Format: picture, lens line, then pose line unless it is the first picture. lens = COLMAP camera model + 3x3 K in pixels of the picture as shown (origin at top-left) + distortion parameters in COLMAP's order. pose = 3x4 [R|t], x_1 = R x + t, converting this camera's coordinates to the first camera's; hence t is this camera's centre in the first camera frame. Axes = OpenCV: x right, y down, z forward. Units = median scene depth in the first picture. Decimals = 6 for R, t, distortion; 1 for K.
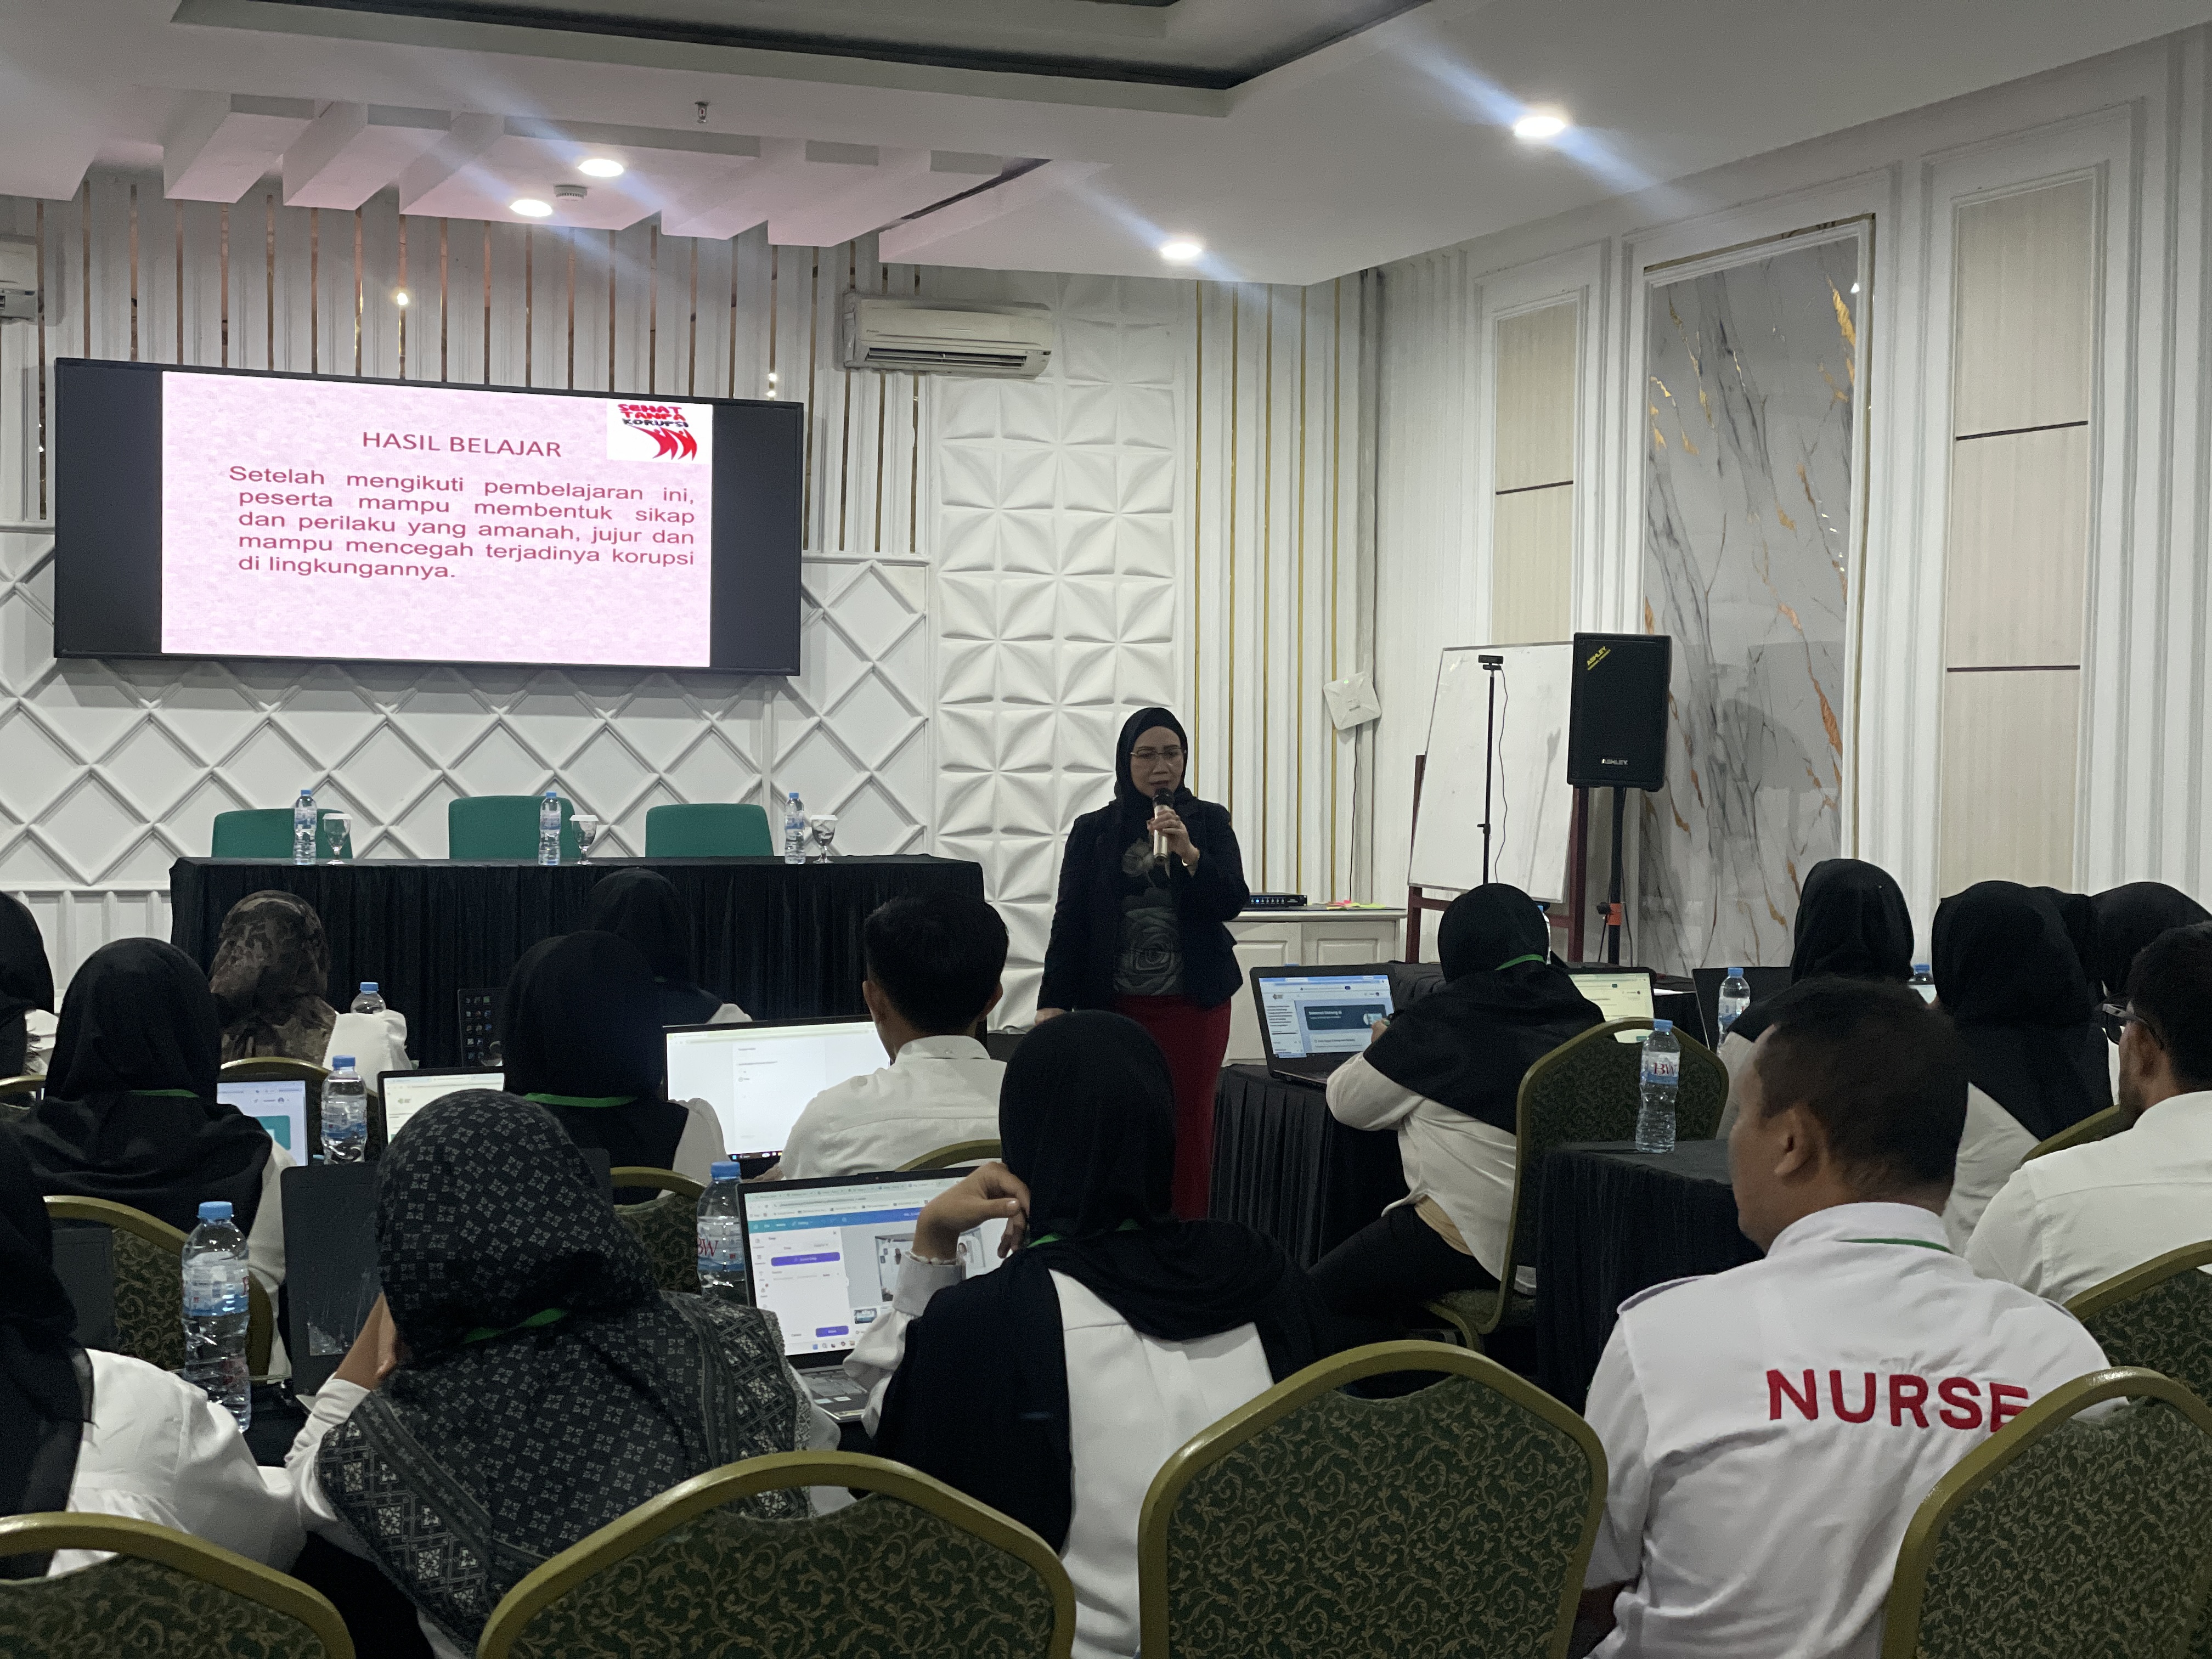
lens RADIAL K [[3393.6, 0, 1128.7], [0, 3393.6, 773.9], [0, 0, 1]] dist [0.142577, 0.000000]
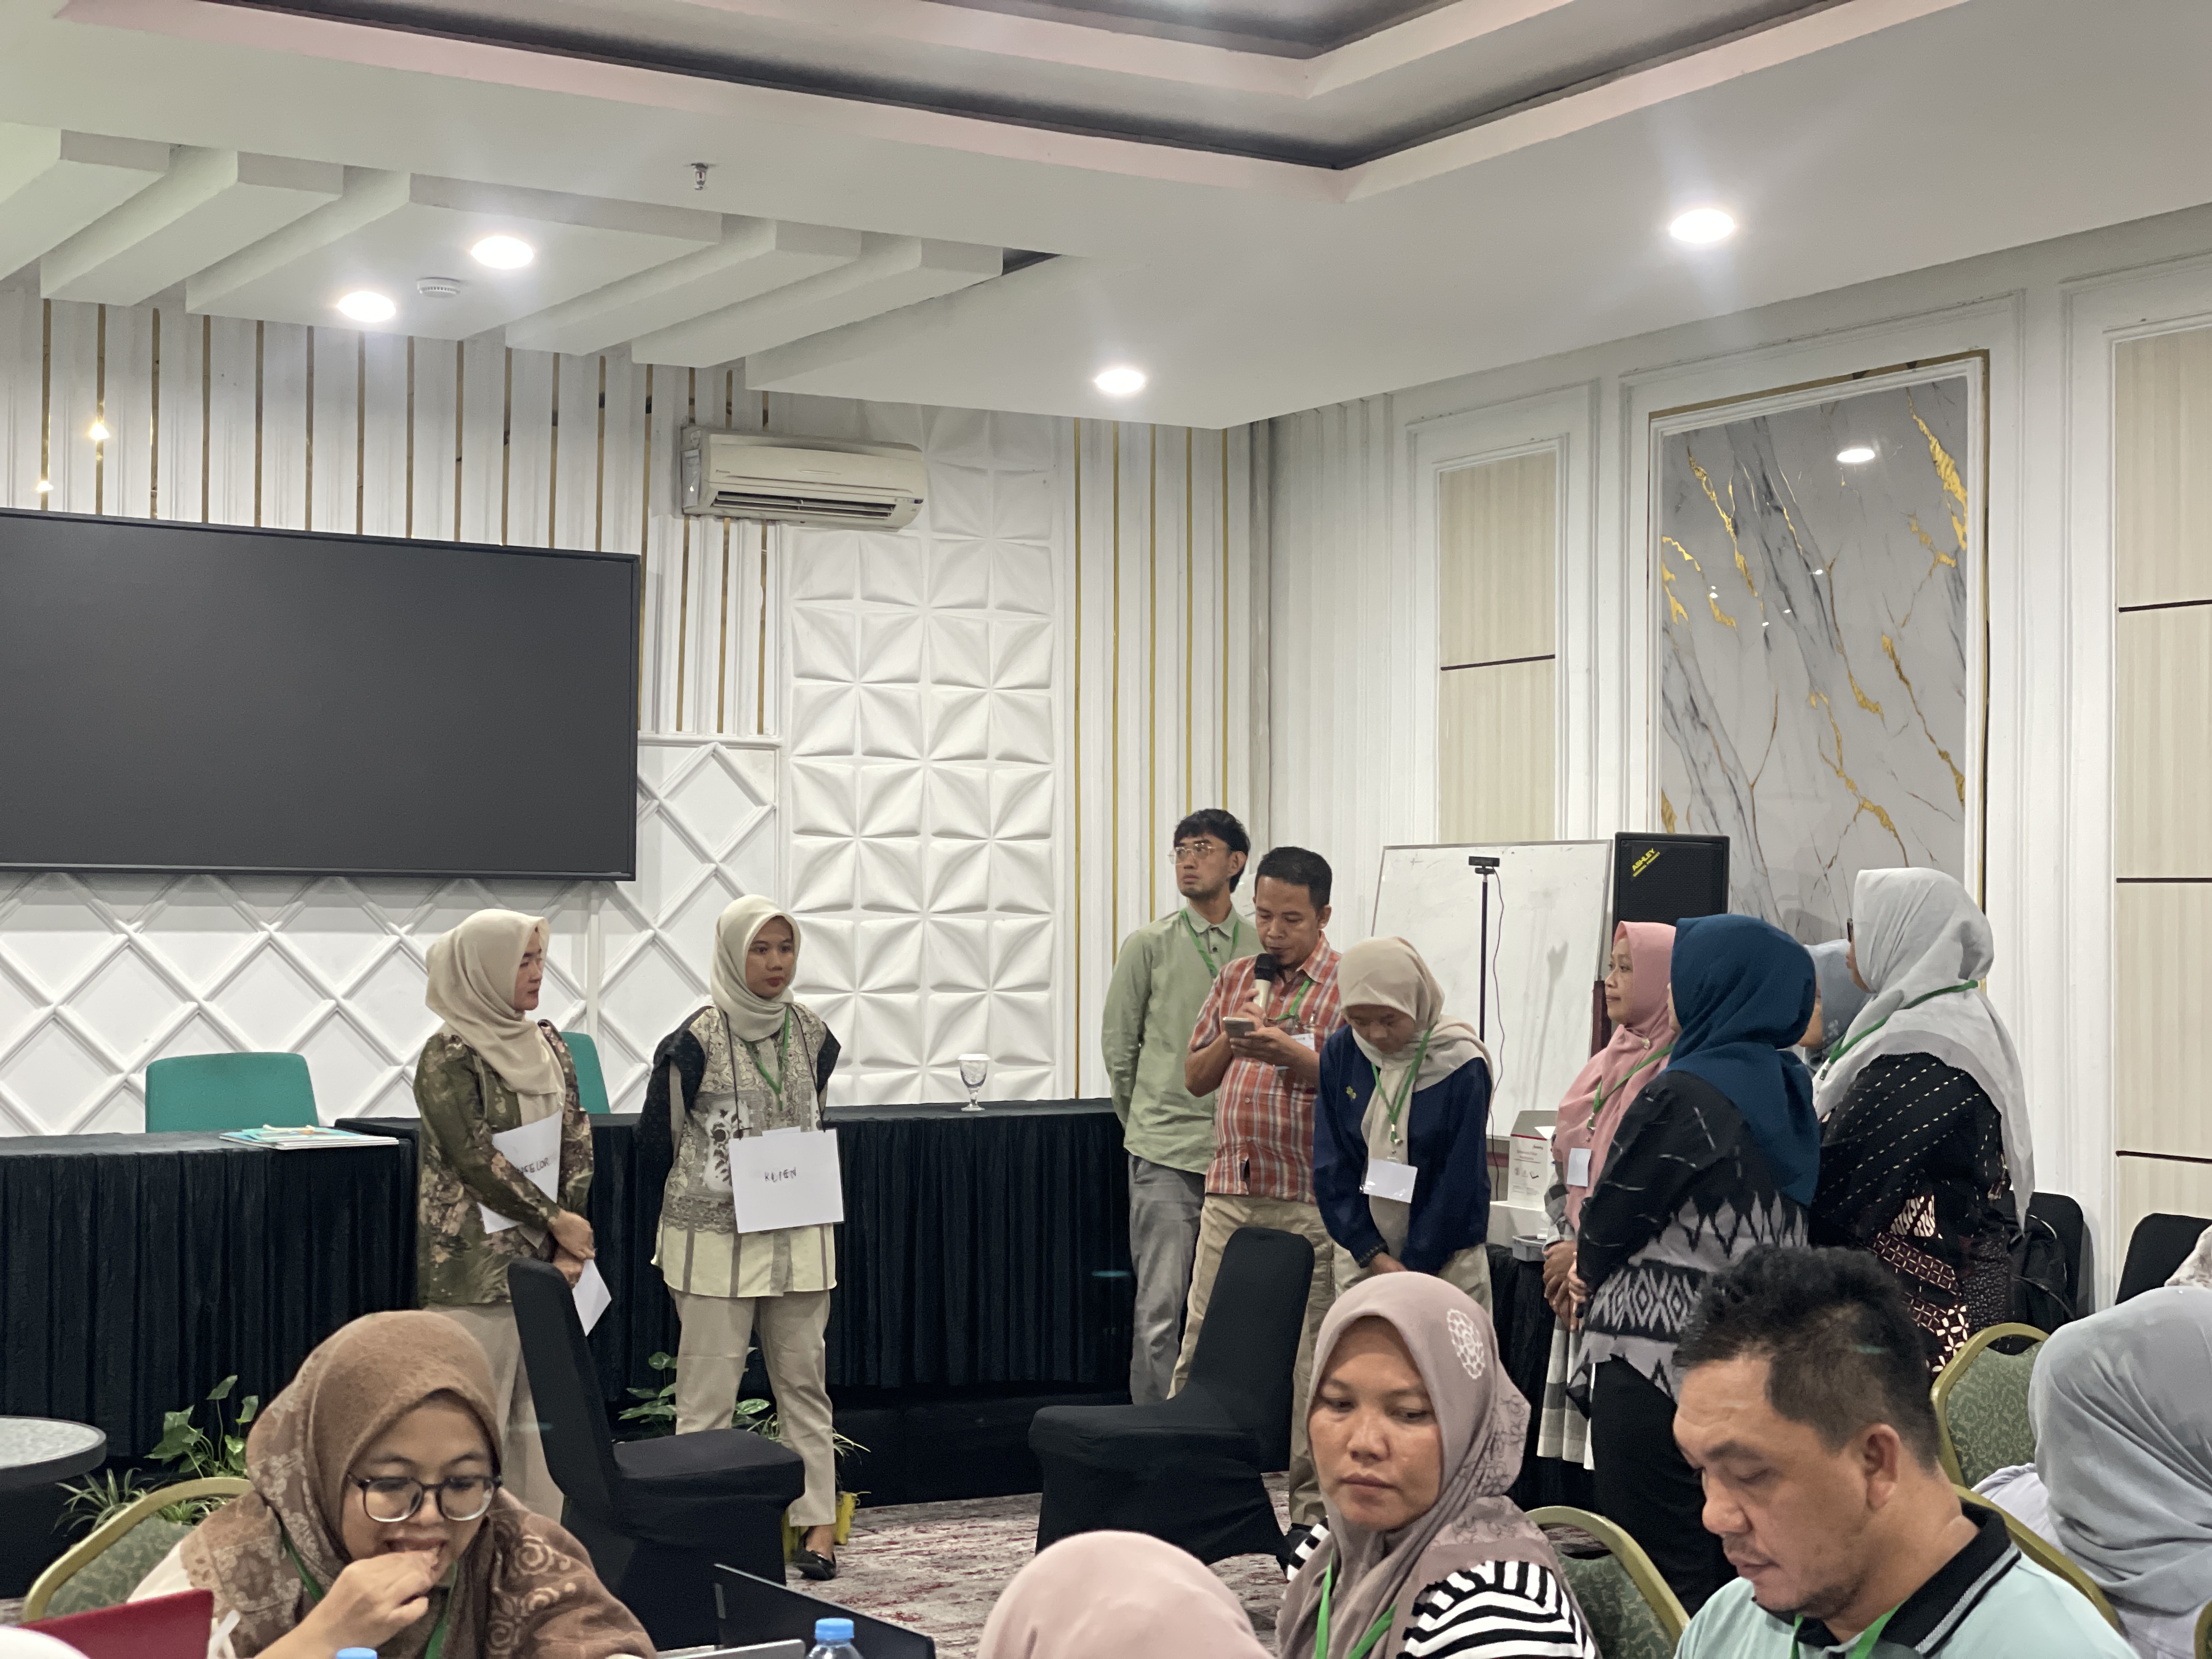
lens RADIAL K [[3393.6, 0, 1166.0], [0, 3393.6, 797.5], [0, 0, 1]] dist [0.142577, 0.000000]
pose [[0.985894, 0.000867, 0.167366, -0.107335], [0.006519, 0.999029, -0.043578, -0.012097], [-0.167241, 0.044054, 0.984931, 0.155749]]
